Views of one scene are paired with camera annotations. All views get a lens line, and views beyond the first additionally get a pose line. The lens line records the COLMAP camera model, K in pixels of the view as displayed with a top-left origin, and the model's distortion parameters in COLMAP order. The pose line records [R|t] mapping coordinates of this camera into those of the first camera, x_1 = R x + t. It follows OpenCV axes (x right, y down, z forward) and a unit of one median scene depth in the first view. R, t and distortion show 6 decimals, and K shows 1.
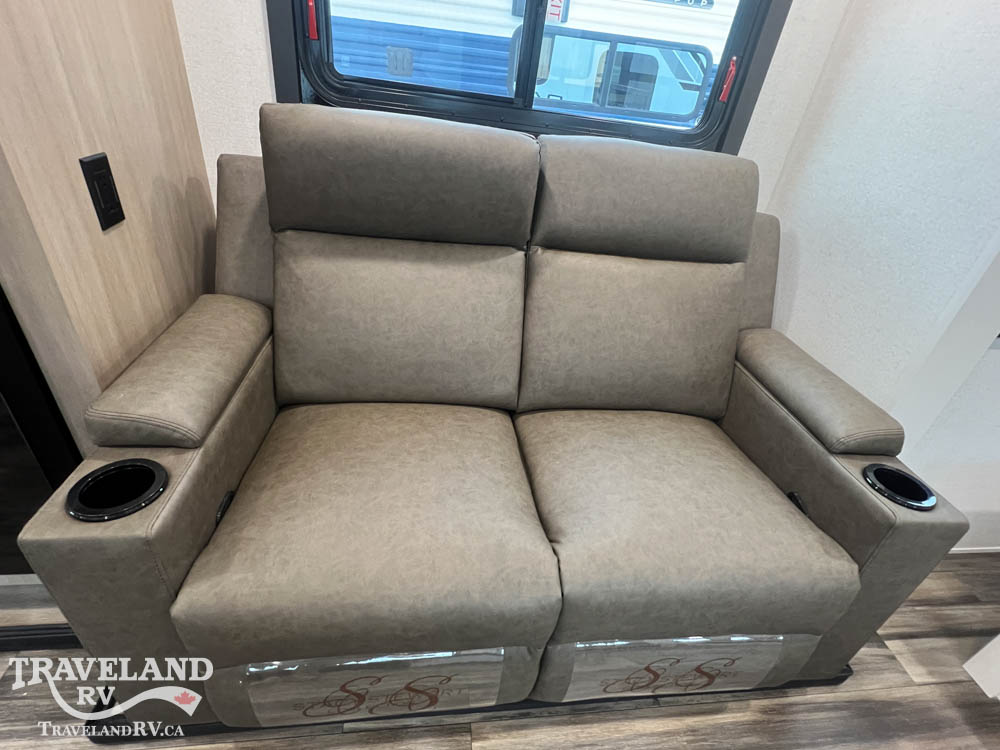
lens RADIAL K [[485.8, 0, 505.5], [0, 485.8, 373.0], [0, 0, 1]] dist [-0.000272, 0.000084]
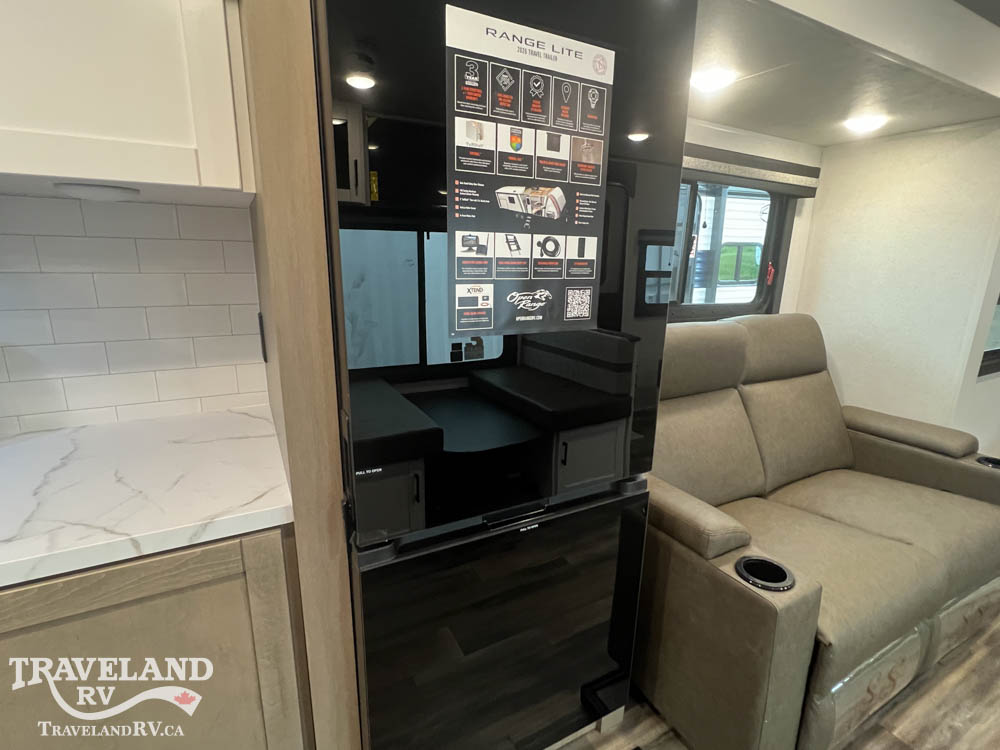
lens RADIAL K [[485.8, 0, 505.0], [0, 485.8, 375.3], [0, 0, 1]] dist [-0.000272, 0.000084]
pose [[0.924160, -0.188443, 0.332292, -1.183222], [0.277350, 0.929156, -0.244432, -0.120867], [-0.262689, 0.318055, 0.910953, -0.238241]]
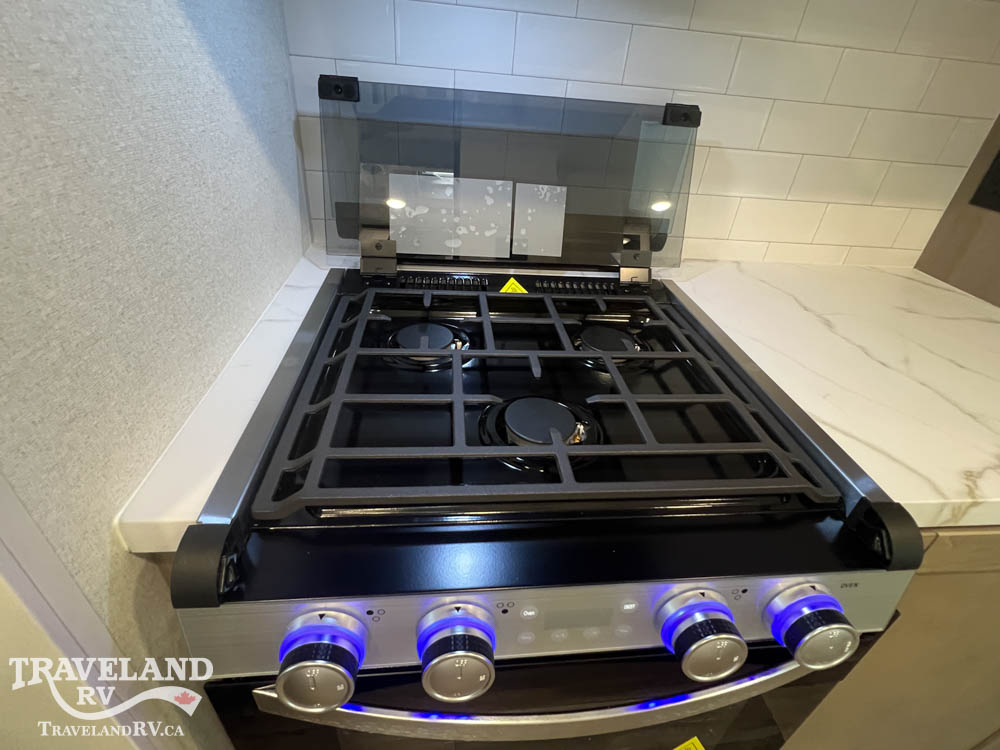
lens RADIAL K [[485.8, 0, 502.8], [0, 485.8, 371.6], [0, 0, 1]] dist [-0.000272, 0.000084]
pose [[0.999039, -0.024850, -0.036094, -2.079579], [0.024999, 0.999681, 0.003694, -0.341718], [0.035991, -0.004593, 0.999342, 0.102750]]
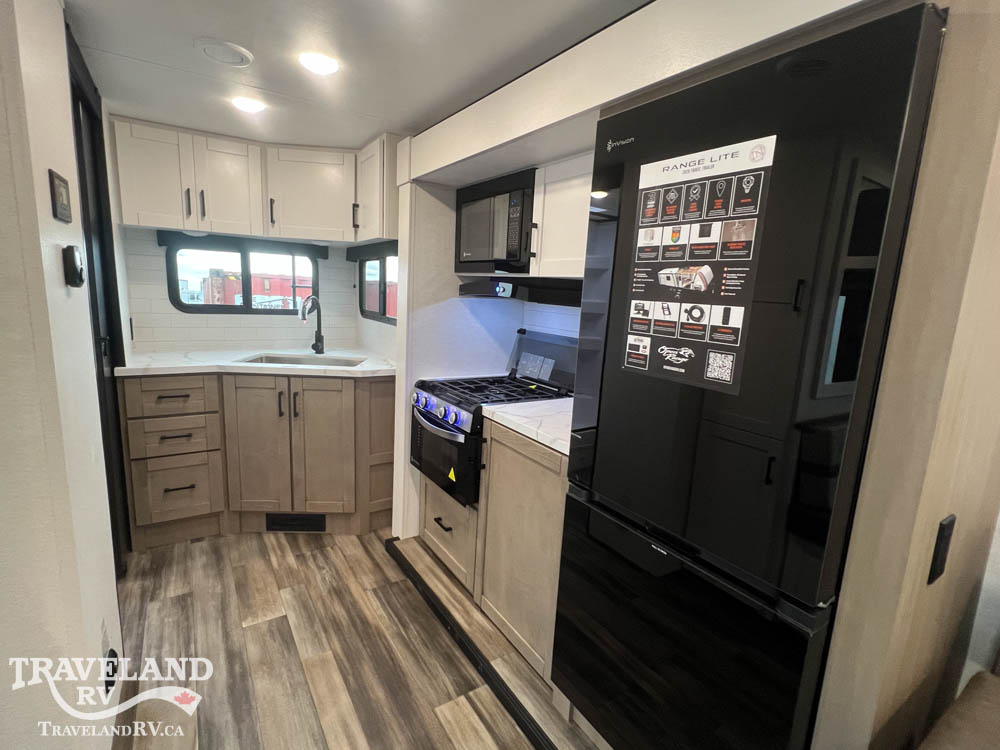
lens RADIAL K [[485.8, 0, 506.2], [0, 485.8, 375.4], [0, 0, 1]] dist [-0.000272, 0.000084]
pose [[0.454289, 0.057494, -0.888997, -0.266727], [-0.480358, 0.856225, -0.190094, -0.040517], [0.750252, 0.513394, 0.416591, -0.215356]]
